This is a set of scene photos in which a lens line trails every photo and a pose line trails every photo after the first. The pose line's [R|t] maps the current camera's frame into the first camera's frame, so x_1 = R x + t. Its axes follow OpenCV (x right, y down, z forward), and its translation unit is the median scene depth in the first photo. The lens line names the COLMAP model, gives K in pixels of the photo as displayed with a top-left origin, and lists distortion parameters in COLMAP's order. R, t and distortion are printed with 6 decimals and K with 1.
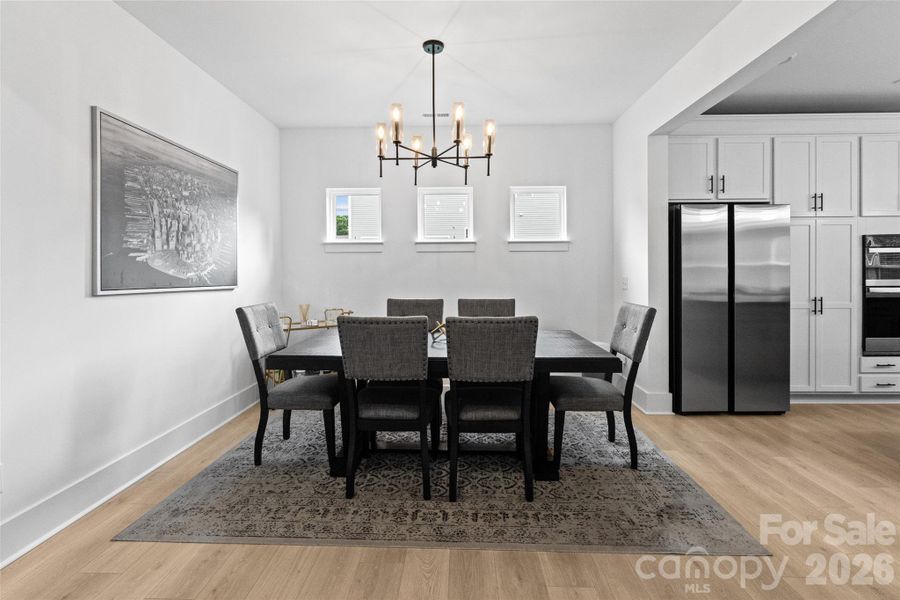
lens RADIAL K [[428.4, 0, 458.1], [0, 428.4, 272.6], [0, 0, 1]] dist [0.000251, -0.000942]
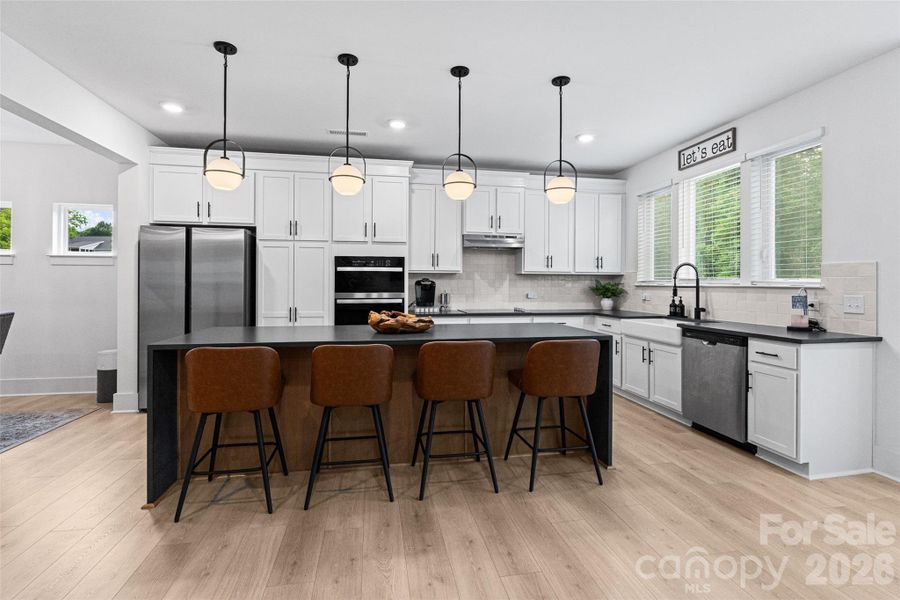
lens RADIAL K [[428.4, 0, 441.4], [0, 428.4, 279.3], [0, 0, 1]] dist [0.000251, -0.000942]
pose [[0.979428, 0.010159, 0.201537, 1.075674], [-0.005326, 0.999685, -0.024507, 0.007096], [-0.201723, 0.022930, 0.979174, -0.276233]]
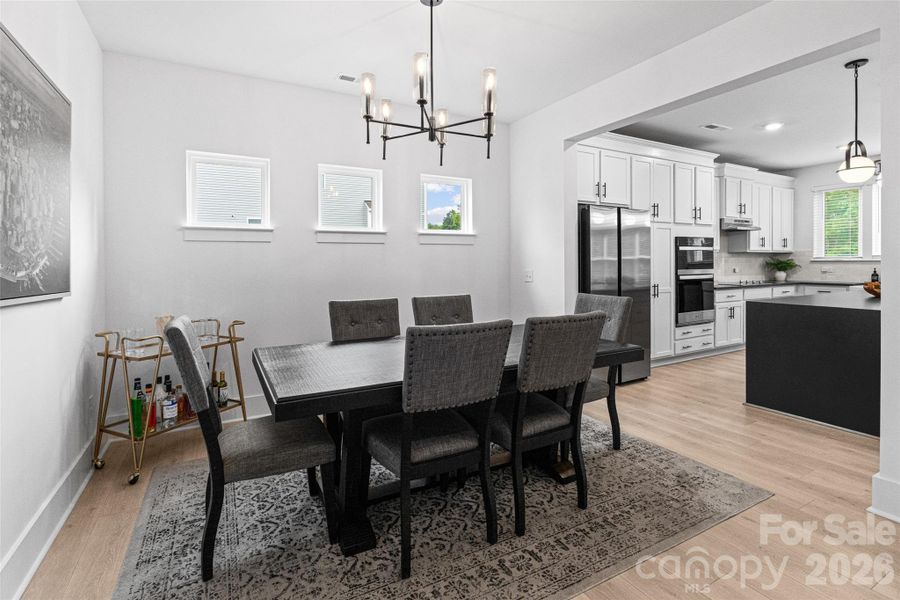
lens RADIAL K [[428.4, 0, 456.6], [0, 428.4, 263.5], [0, 0, 1]] dist [0.000251, -0.000942]
pose [[0.861691, -0.004345, 0.507415, -0.351363], [0.009586, 0.999924, -0.007715, 0.000010], [-0.507343, 0.011512, 0.861667, 0.207988]]
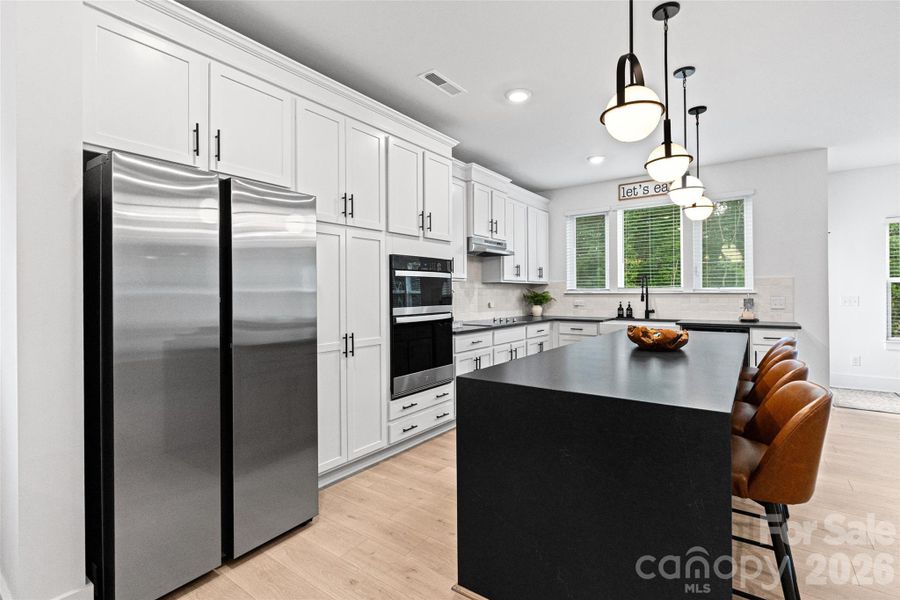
lens RADIAL K [[428.4, 0, 456.4], [0, 428.4, 287.1], [0, 0, 1]] dist [0.000251, -0.000942]
pose [[0.562269, 0.011320, 0.826877, 0.354746], [0.014221, 0.999626, -0.023355, -0.002823], [-0.826832, 0.024891, 0.561897, 0.458581]]
